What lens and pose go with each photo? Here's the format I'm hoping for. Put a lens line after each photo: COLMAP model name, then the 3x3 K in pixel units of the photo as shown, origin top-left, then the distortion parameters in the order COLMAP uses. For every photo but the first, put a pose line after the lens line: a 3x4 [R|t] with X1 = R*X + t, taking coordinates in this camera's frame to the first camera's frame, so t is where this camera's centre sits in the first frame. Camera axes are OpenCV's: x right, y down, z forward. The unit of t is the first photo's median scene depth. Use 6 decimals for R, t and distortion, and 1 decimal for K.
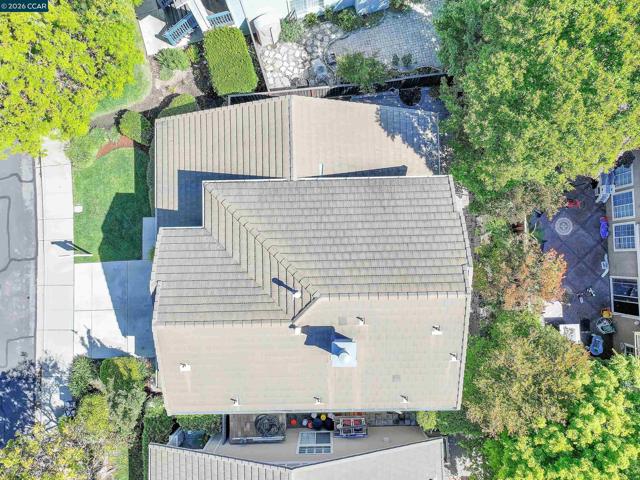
lens RADIAL K [[455.6, 0, 319.9], [0, 455.6, 239.6], [0, 0, 1]] dist [0.000718, 0.013066]
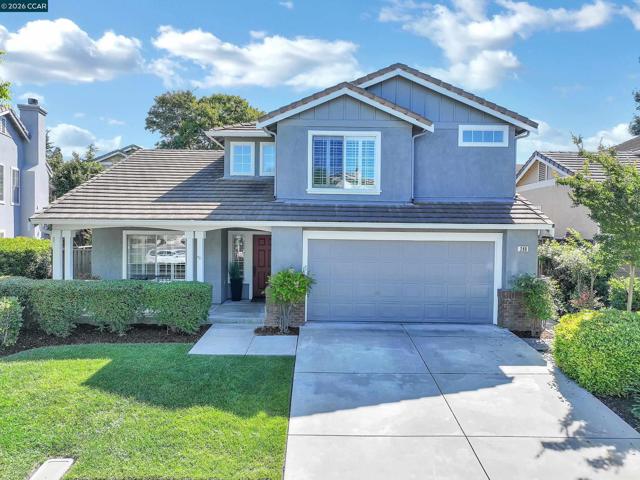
lens RADIAL K [[455.6, 0, 321.4], [0, 455.6, 239.2], [0, 0, 1]] dist [0.000718, 0.013066]
pose [[0.029907, -0.016399, 0.999418, -0.768787], [0.998233, 0.051850, -0.029021, 0.071884], [-0.051344, 0.998520, 0.017920, 0.884812]]
